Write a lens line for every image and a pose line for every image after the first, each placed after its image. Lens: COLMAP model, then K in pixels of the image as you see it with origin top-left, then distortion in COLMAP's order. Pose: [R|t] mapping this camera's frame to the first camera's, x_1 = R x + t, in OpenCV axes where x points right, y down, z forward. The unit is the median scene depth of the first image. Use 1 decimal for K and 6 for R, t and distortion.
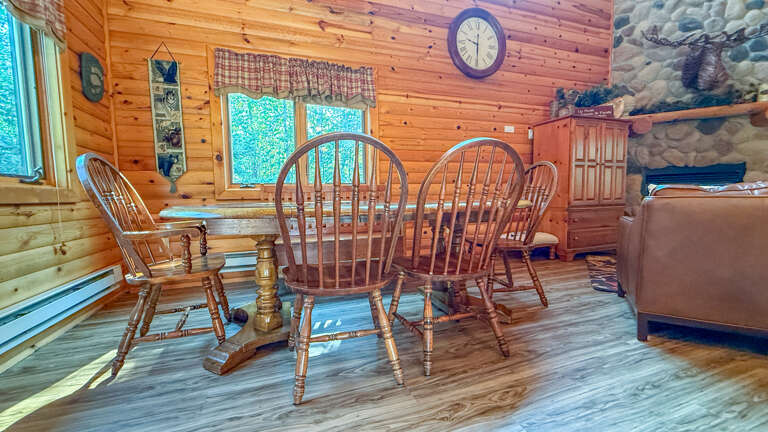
lens RADIAL K [[302.9, 0, 384.0], [0, 302.9, 216.0], [0, 0, 1]] dist [-0.000640, -0.000347]
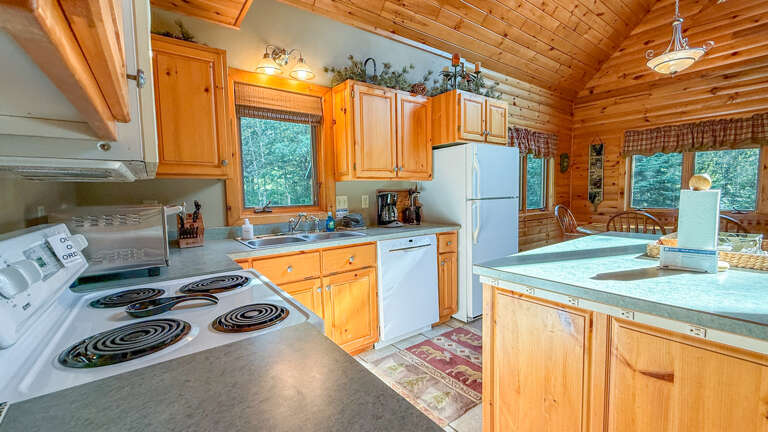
lens RADIAL K [[321.9, 0, 384.0], [0, 321.9, 216.0], [0, 0, 1]] dist [-0.001663, -0.000327]
pose [[0.288166, 0.084602, -0.953836, 0.826942], [-0.057824, 0.995809, 0.070856, -0.112581], [0.955833, 0.034736, 0.291850, -0.832163]]
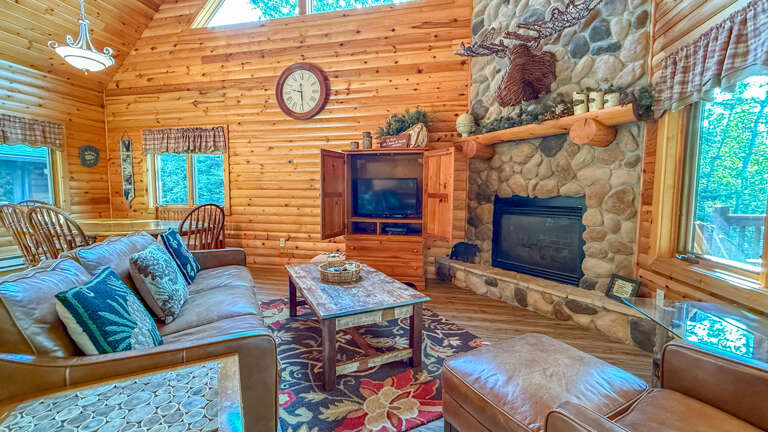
lens RADIAL K [[321.9, 0, 384.0], [0, 321.9, 216.0], [0, 0, 1]] dist [-0.001663, -0.000327]
pose [[0.846756, 0.061151, -0.528455, 1.642235], [-0.059773, 0.998017, 0.019711, -0.158125], [0.528613, 0.014897, 0.848732, 0.130776]]
